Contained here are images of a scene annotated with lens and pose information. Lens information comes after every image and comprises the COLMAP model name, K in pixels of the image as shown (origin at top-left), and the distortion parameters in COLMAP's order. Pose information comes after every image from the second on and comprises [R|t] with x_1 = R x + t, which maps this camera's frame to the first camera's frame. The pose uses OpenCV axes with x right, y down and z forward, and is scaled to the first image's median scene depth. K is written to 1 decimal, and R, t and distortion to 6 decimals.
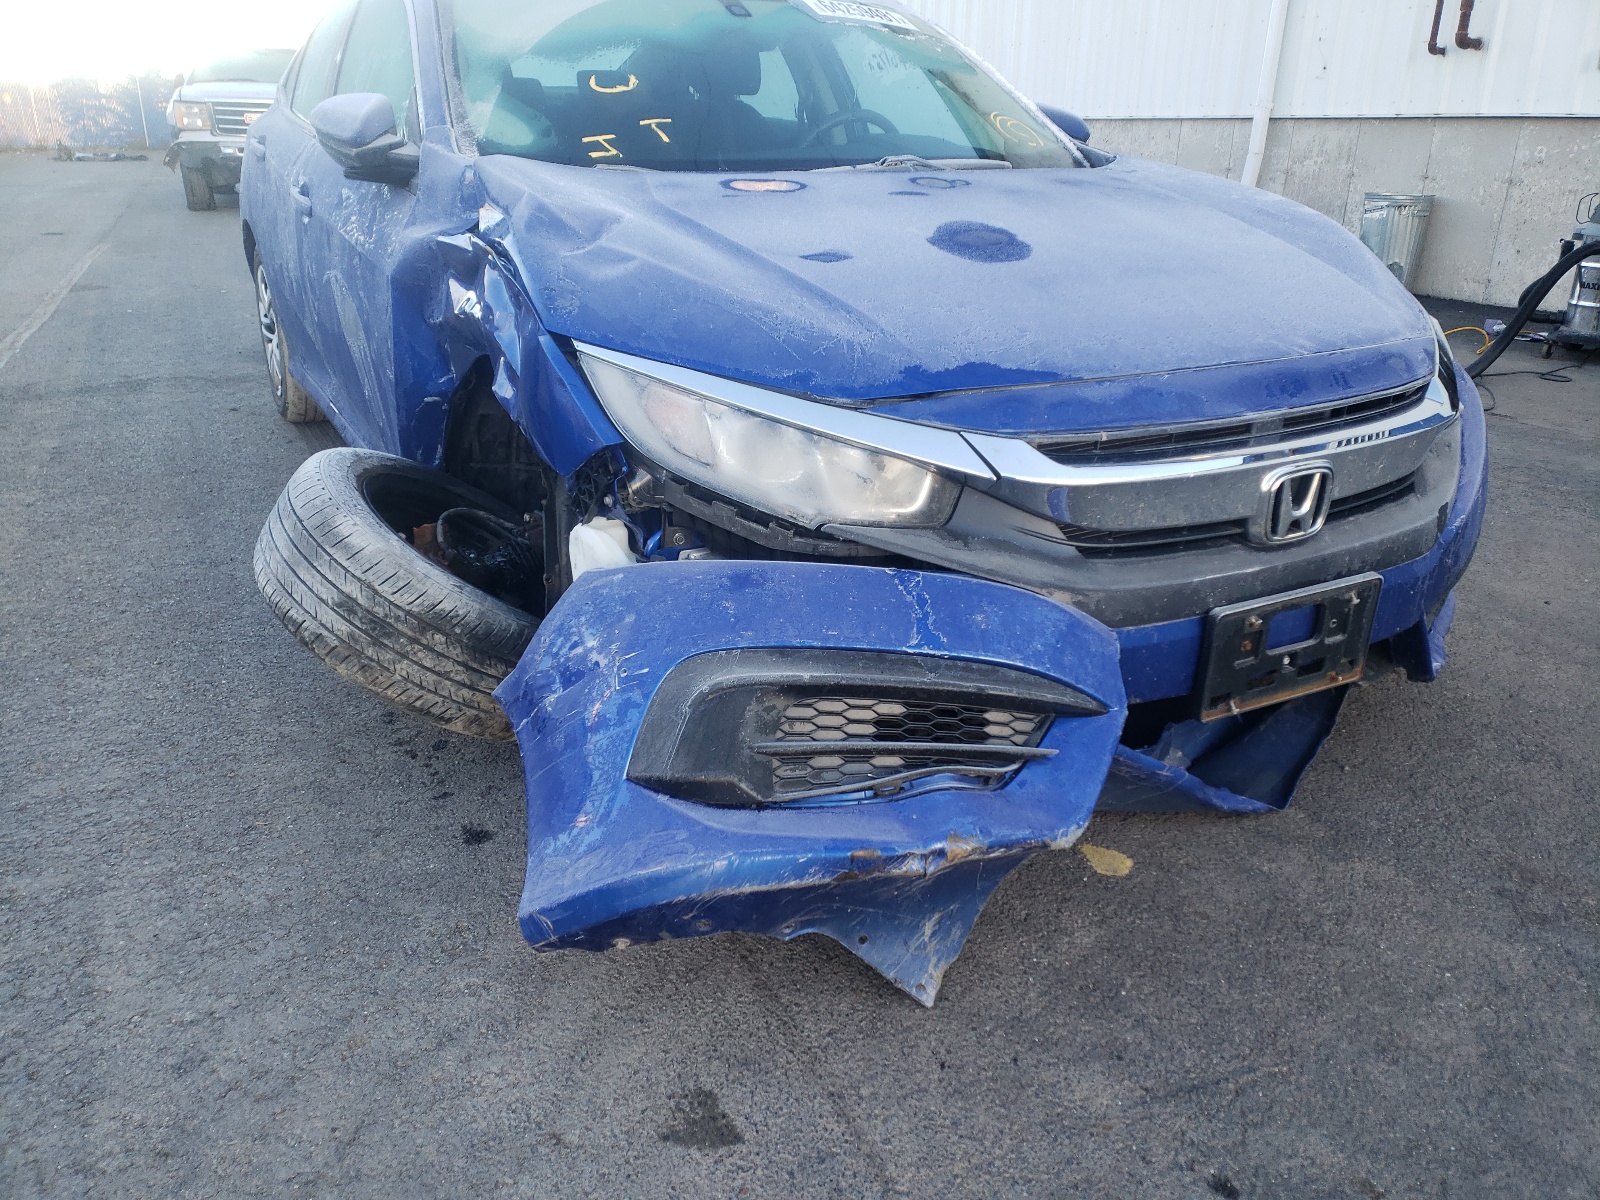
lens RADIAL K [[1284.8, 0, 800.0], [0, 1284.8, 600.0], [0, 0, 1]] dist [0.131542, -0.148680]
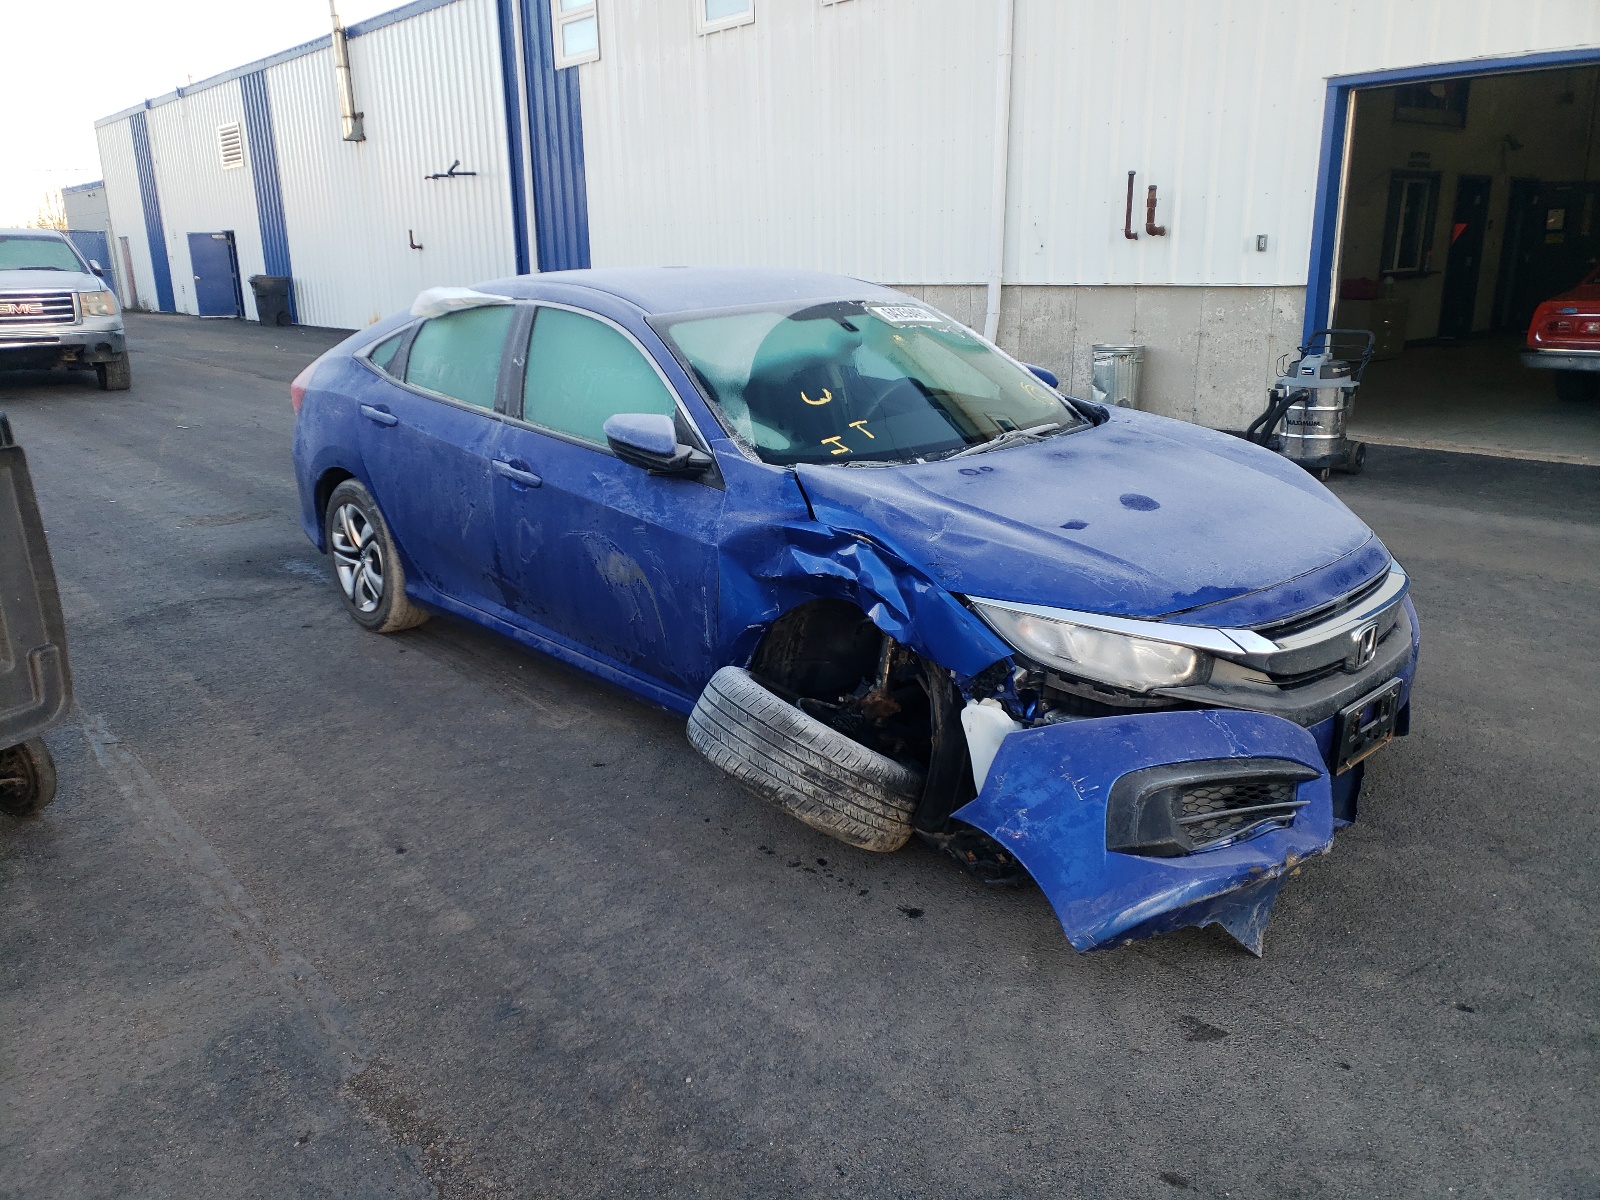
lens RADIAL K [[1284.8, 0, 800.0], [0, 1284.8, 600.0], [0, 0, 1]] dist [0.131542, -0.148680]
pose [[0.964341, -0.103008, 0.243794, -0.798320], [0.121194, 0.990767, -0.060768, -0.121422], [-0.235284, 0.088148, 0.967921, -0.554807]]
